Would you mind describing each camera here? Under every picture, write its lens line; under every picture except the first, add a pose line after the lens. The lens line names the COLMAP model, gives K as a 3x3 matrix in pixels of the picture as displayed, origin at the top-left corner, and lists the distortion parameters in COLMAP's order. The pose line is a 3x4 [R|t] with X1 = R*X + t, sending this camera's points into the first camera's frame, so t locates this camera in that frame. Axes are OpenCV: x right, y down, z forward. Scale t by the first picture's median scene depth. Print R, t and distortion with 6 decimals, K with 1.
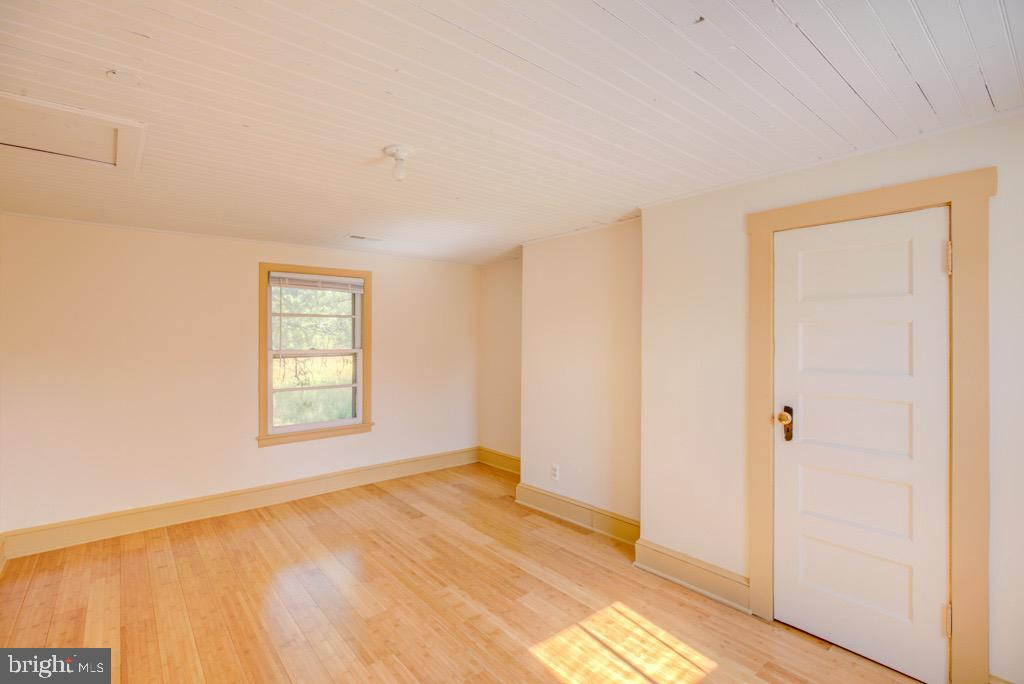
lens RADIAL K [[475.4, 0, 499.2], [0, 475.4, 334.9], [0, 0, 1]] dist [0.000279, -0.000056]
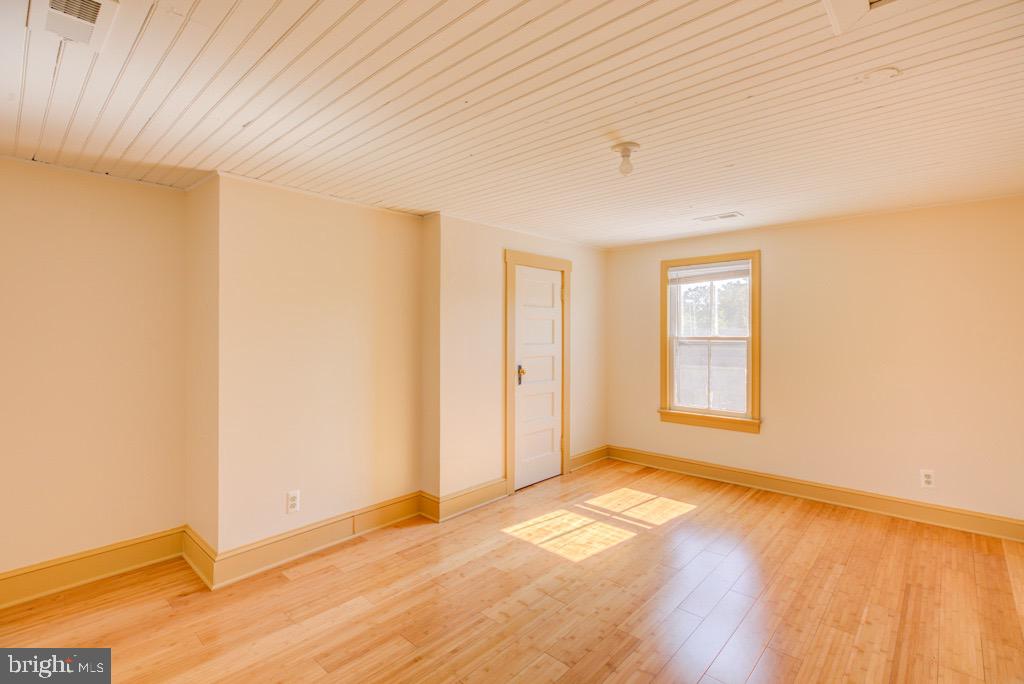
lens RADIAL K [[475.4, 0, 499.2], [0, 475.4, 334.9], [0, 0, 1]] dist [0.000279, -0.000056]
pose [[-0.128016, -0.003287, 0.991767, -0.899061], [-0.003896, 0.999988, 0.002812, 0.026979], [-0.991764, -0.003504, -0.128027, 1.033852]]
